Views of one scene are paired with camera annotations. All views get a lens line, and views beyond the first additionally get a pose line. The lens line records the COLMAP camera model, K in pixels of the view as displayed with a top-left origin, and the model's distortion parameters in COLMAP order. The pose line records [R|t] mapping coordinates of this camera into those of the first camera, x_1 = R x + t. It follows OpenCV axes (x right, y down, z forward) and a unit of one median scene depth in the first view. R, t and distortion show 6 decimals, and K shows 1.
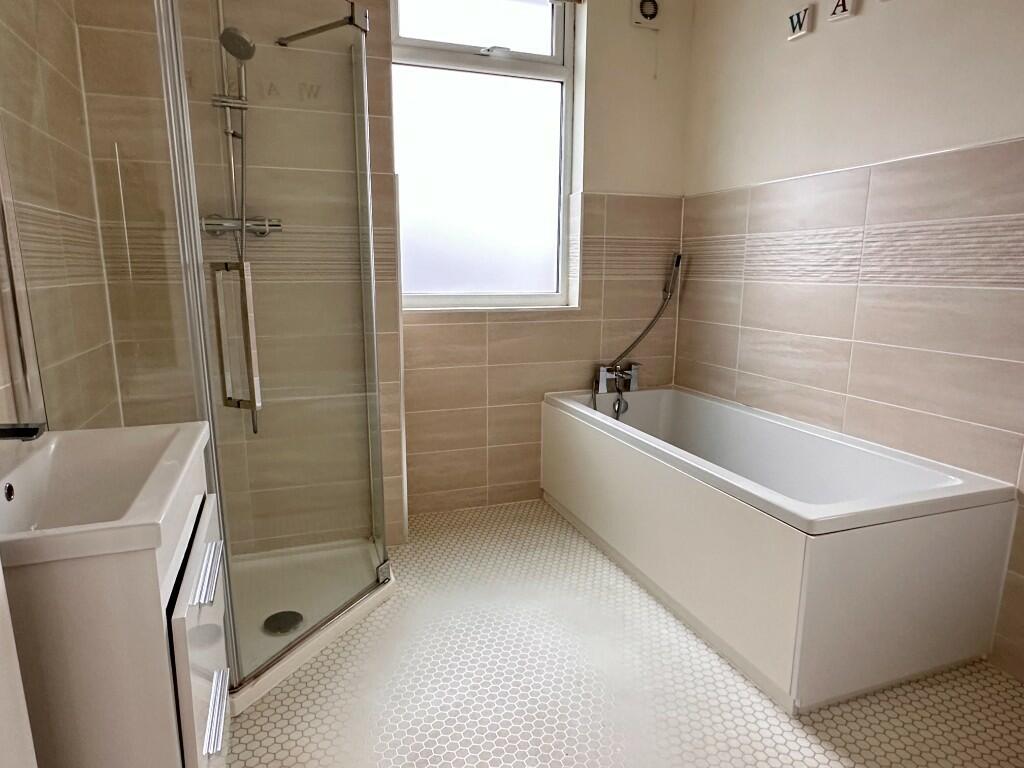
lens RADIAL K [[629.1, 0, 510.0], [0, 629.1, 387.6], [0, 0, 1]] dist [0.002651, -0.000168]
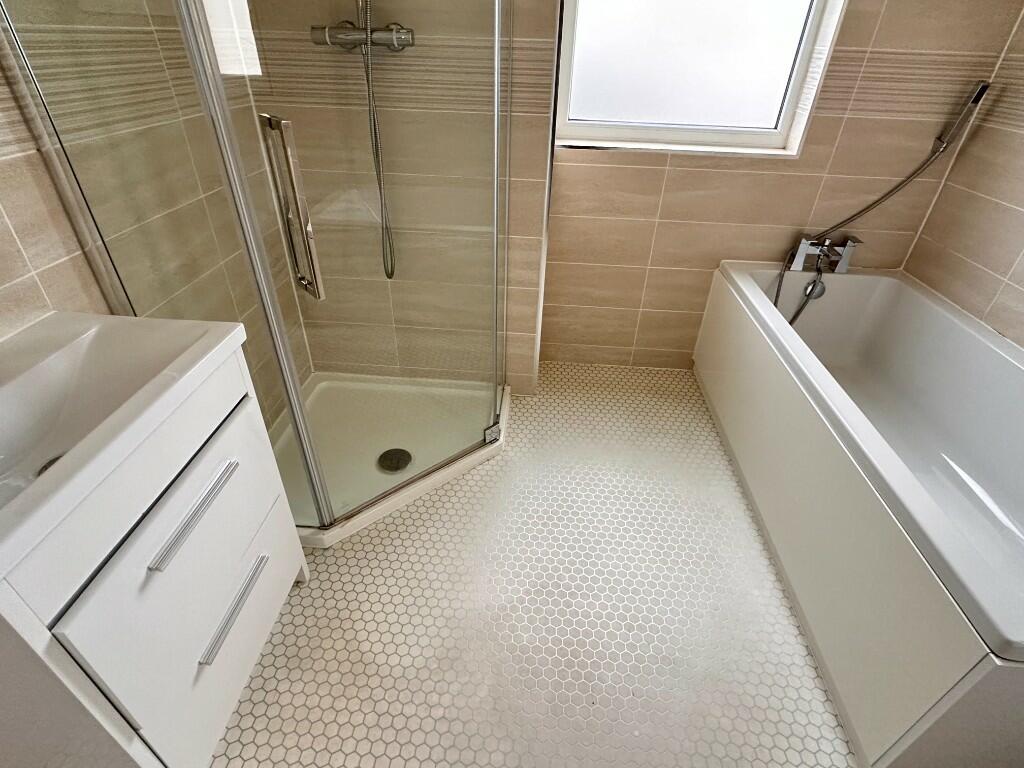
lens RADIAL K [[518.4, 0, 513.0], [0, 518.4, 385.2], [0, 0, 1]] dist [-0.000387, -0.000196]
pose [[0.914814, 0.242996, -0.322595, 0.063943], [-0.097671, 0.908150, 0.407093, -0.095251], [0.391887, -0.340906, 0.854522, 0.223709]]
